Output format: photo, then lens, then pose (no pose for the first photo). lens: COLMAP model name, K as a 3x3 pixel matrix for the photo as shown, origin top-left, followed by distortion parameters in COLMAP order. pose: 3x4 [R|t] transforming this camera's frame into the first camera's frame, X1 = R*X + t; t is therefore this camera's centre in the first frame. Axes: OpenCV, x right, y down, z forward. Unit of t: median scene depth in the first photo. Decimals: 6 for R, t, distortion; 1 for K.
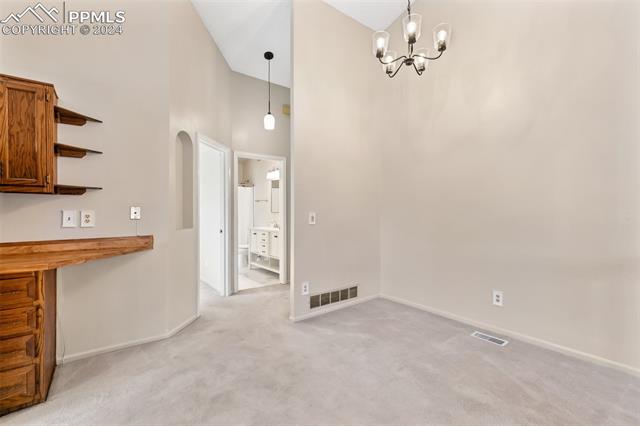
lens RADIAL K [[288.2, 0, 319.4], [0, 288.2, 213.6], [0, 0, 1]] dist [0.009435, -0.001923]
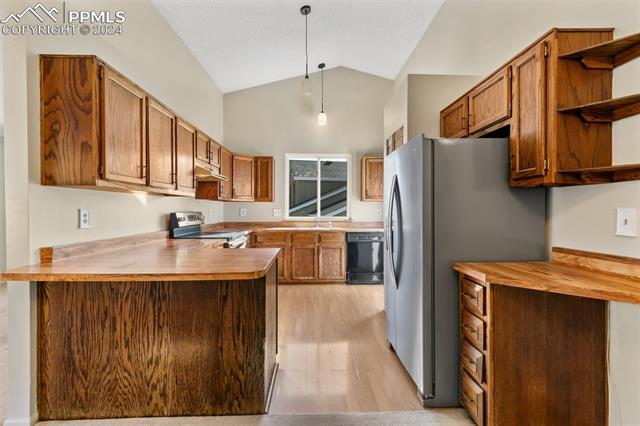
lens RADIAL K [[288.2, 0, 320.6], [0, 288.2, 210.3], [0, 0, 1]] dist [0.009435, -0.001923]
pose [[-0.581809, 0.002118, -0.813323, -0.018920], [-0.005663, 0.999962, 0.006655, -0.005947], [0.813306, 0.008478, -0.581775, 0.839309]]
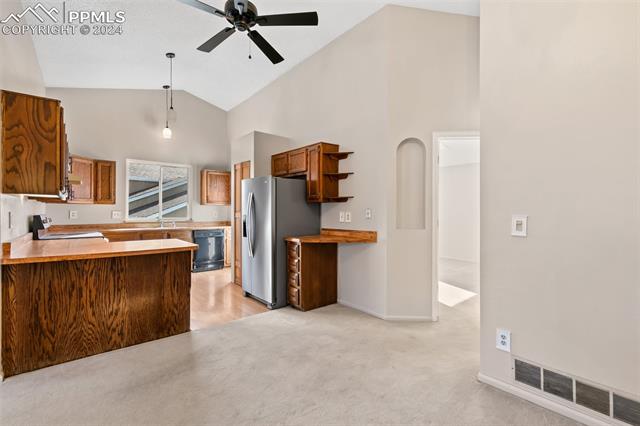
lens RADIAL K [[288.2, 0, 321.4], [0, 288.2, 211.3], [0, 0, 1]] dist [0.009435, -0.001923]
pose [[0.043582, 0.000116, -0.999050, 0.757772], [-0.008399, 0.999965, -0.000250, -0.011759], [0.999015, 0.008402, 0.043581, 0.814615]]
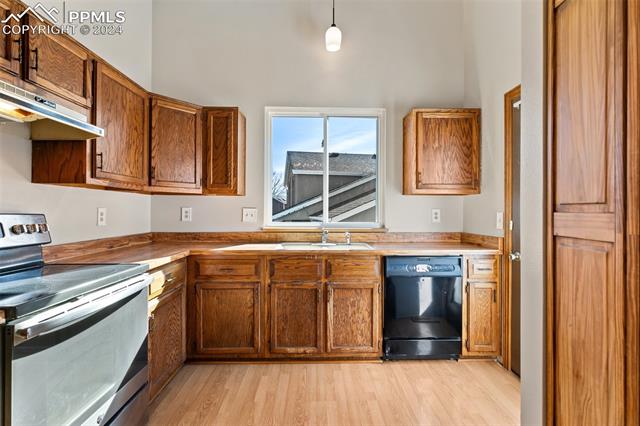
lens RADIAL K [[300.5, 0, 322.1], [0, 300.5, 210.7], [0, 0, 1]] dist [0.000023, 0.000411]
pose [[-0.588090, -0.002838, -0.808790, -0.787960], [-0.008339, 0.999962, 0.002555, 0.003237], [0.808752, 0.008247, -0.588092, 0.264123]]
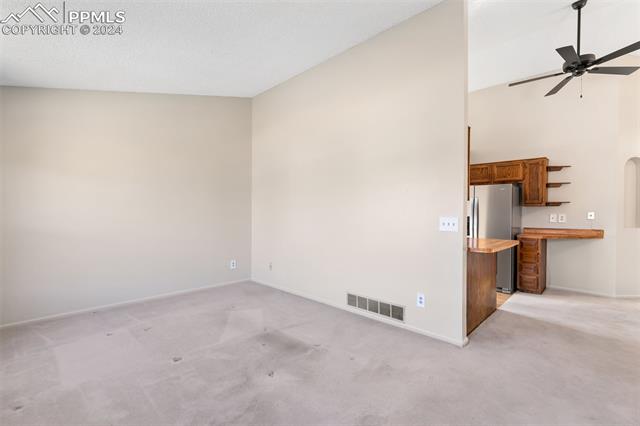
lens RADIAL K [[288.2, 0, 322.7], [0, 288.2, 213.6], [0, 0, 1]] dist [0.009435, -0.001923]
pose [[0.144510, 0.005497, -0.989488, 0.896021], [-0.013016, 0.999909, 0.003654, 0.000527], [0.989418, 0.012352, 0.144568, -0.873623]]
